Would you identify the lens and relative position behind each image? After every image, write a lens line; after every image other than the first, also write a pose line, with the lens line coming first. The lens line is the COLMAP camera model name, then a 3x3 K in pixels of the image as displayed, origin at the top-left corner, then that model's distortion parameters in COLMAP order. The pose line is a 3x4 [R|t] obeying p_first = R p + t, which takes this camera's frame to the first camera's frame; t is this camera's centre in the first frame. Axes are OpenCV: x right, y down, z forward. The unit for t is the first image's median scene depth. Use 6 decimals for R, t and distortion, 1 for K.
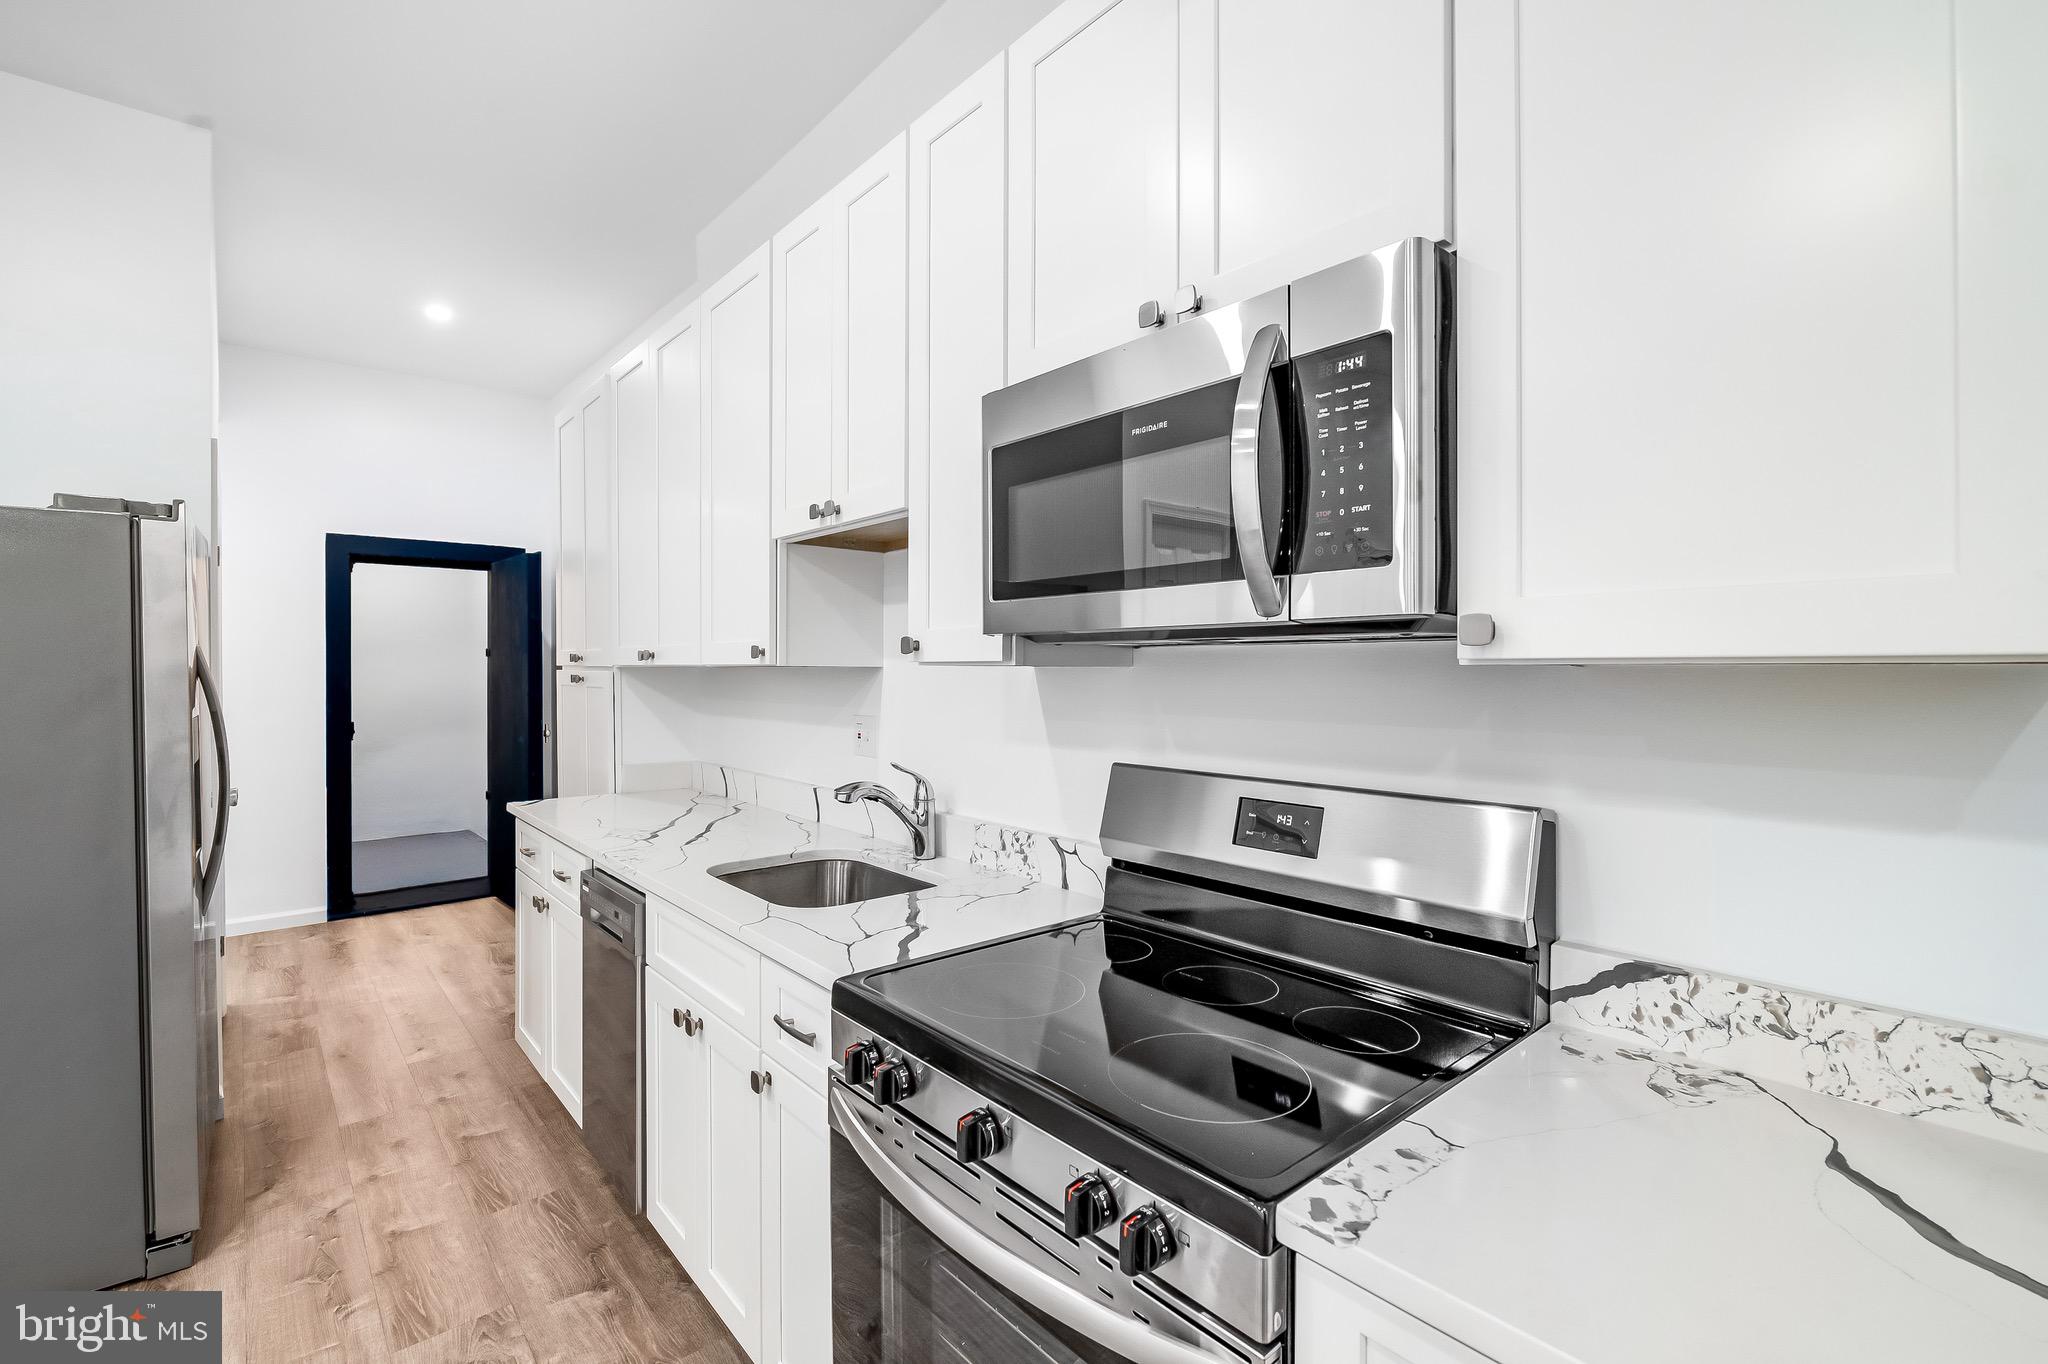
lens RADIAL K [[919.1, 0, 1023.7], [0, 919.1, 673.0], [0, 0, 1]] dist [-0.013968, -0.000060]
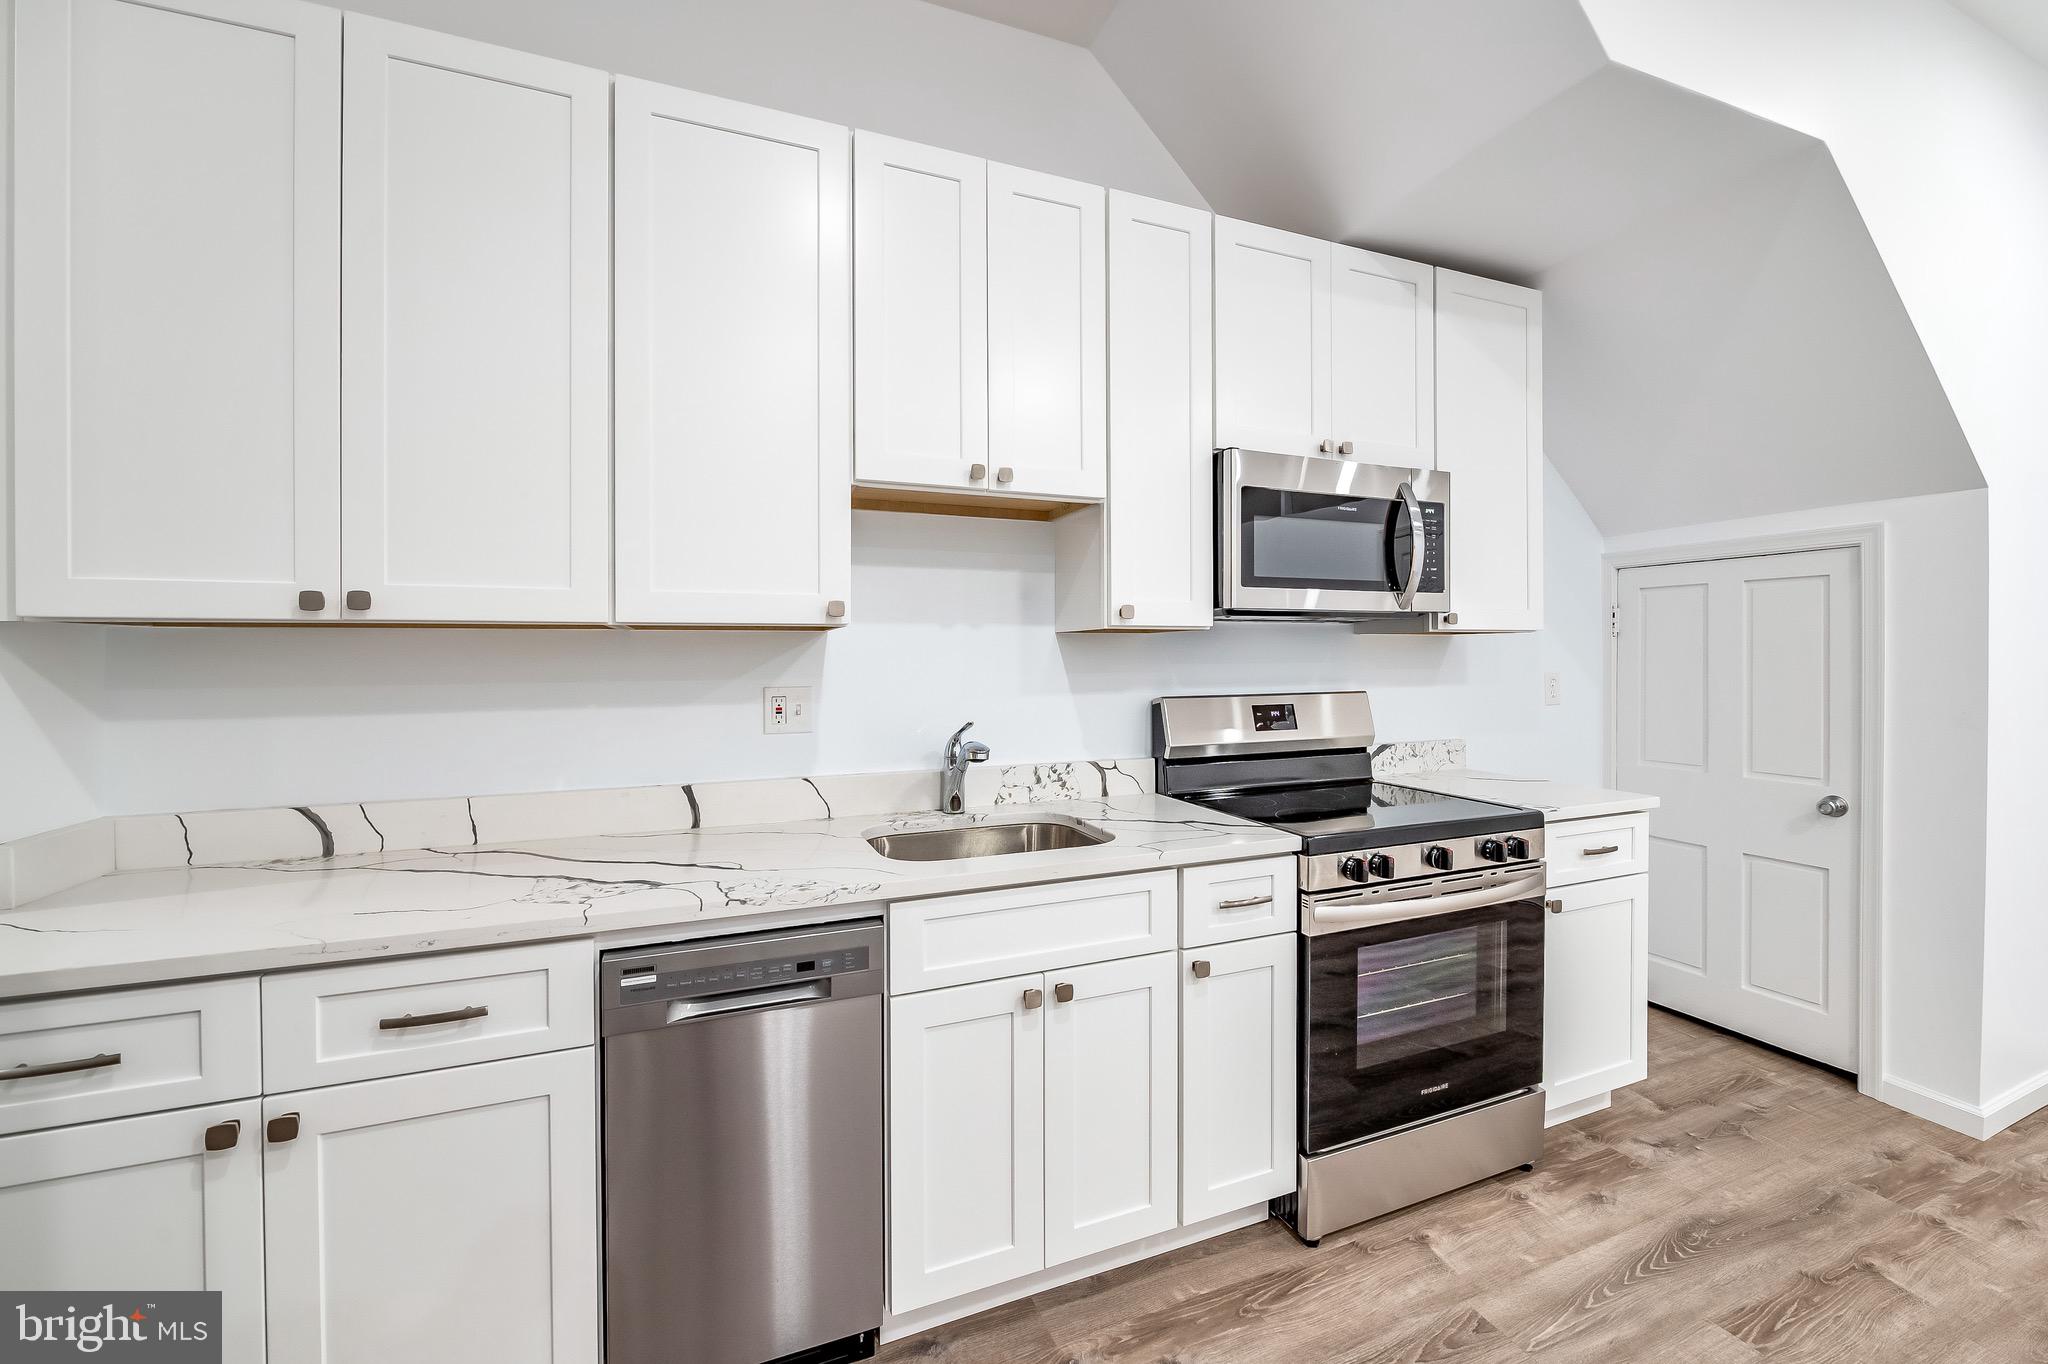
lens RADIAL K [[840.2, 0, 1024.1], [0, 840.2, 671.9], [0, 0, 1]] dist [-0.003474, -0.001052]
pose [[0.298409, -0.027393, 0.954045, -1.131008], [0.006074, 0.999622, 0.026801, 0.016705], [-0.954419, -0.002203, 0.298463, 0.719626]]
